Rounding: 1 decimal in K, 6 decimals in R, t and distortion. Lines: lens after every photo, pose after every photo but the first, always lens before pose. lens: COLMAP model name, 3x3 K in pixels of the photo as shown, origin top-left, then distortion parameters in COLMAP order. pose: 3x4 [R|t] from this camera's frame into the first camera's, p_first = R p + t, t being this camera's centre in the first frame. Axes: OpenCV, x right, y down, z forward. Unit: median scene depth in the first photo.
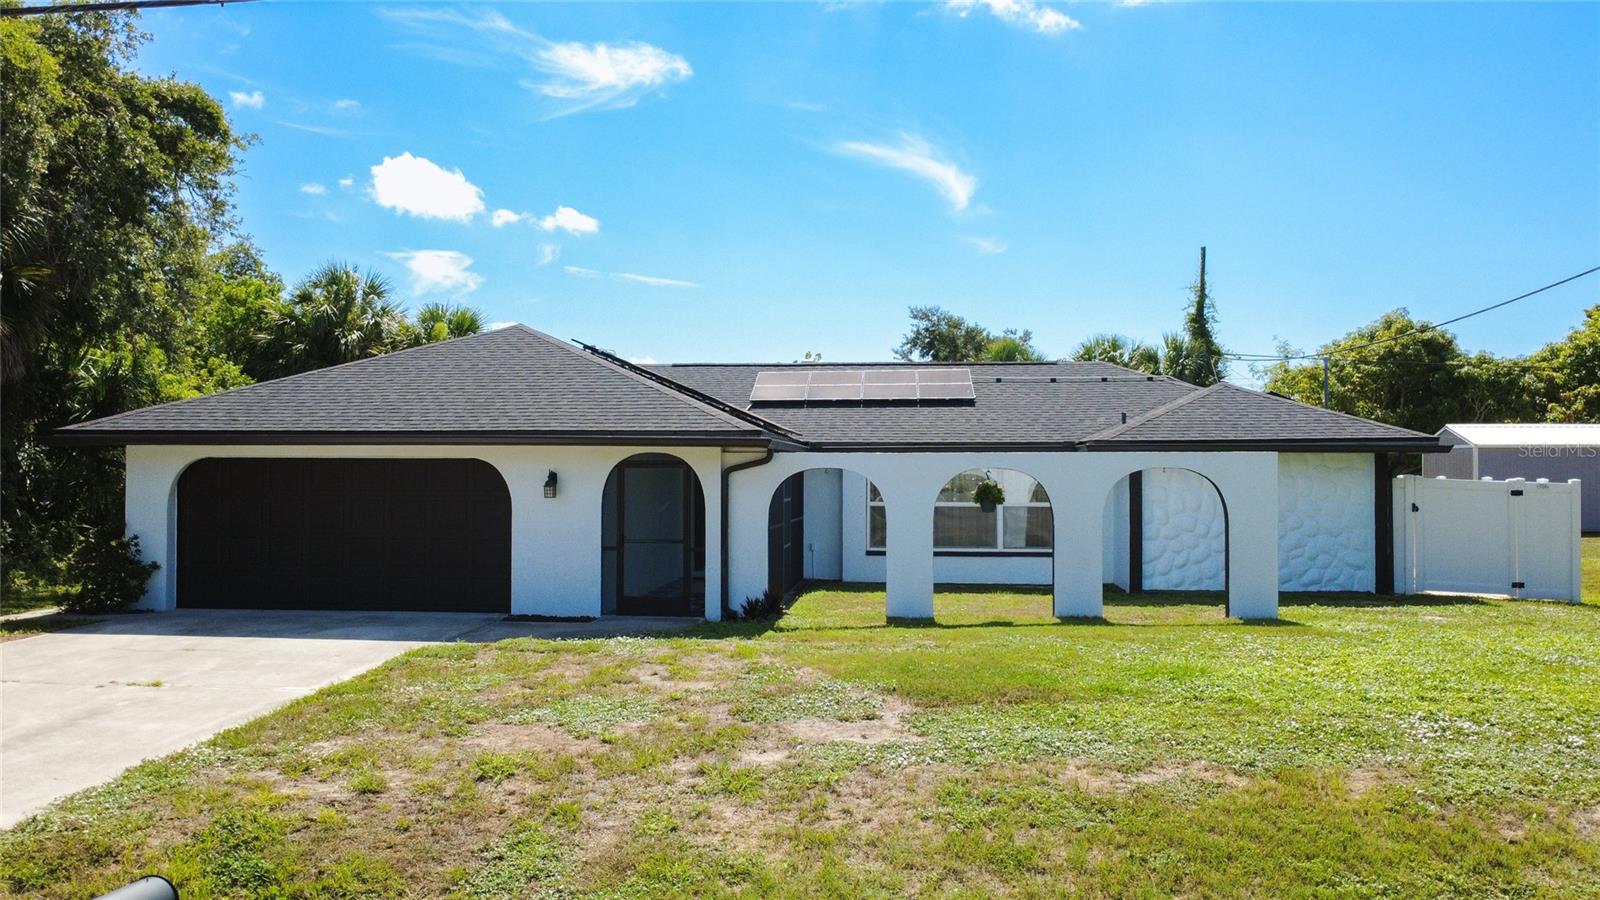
lens RADIAL K [[1182.6, 0, 800.0], [0, 1182.6, 450.0], [0, 0, 1]] dist [-0.002768, 0.001775]
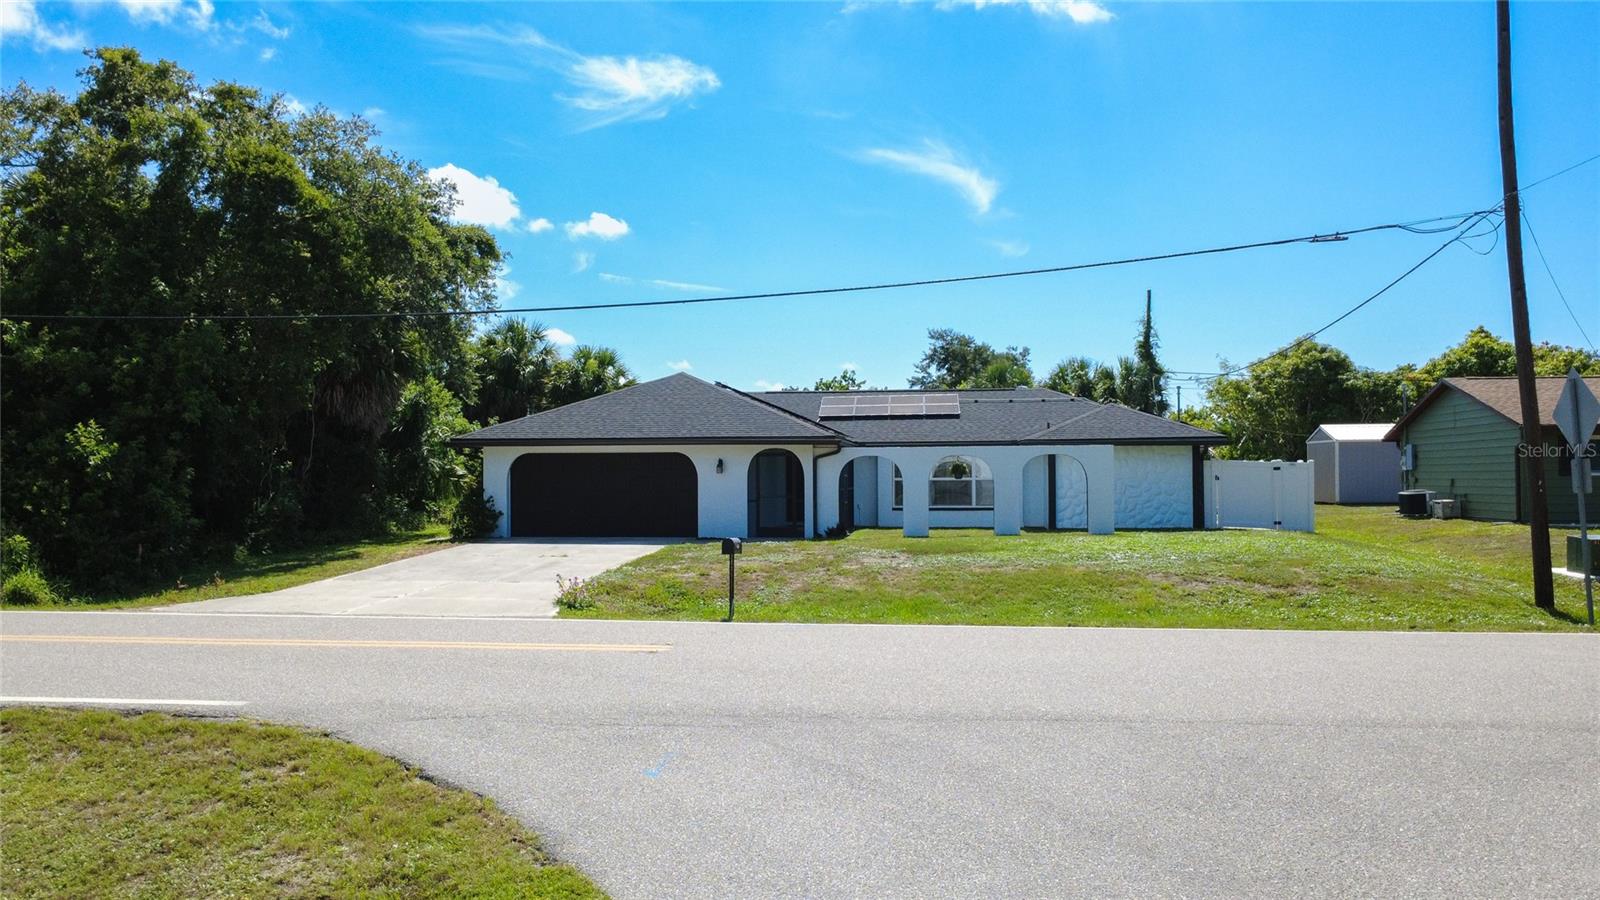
lens RADIAL K [[1202.1, 0, 818.2], [0, 1202.1, 443.6], [0, 0, 1]] dist [-0.012373, -0.002518]
pose [[0.999945, -0.008457, -0.006172, -0.017293], [0.008422, 0.999949, -0.005608, 0.002271], [0.006220, 0.005556, 0.999965, -0.322207]]
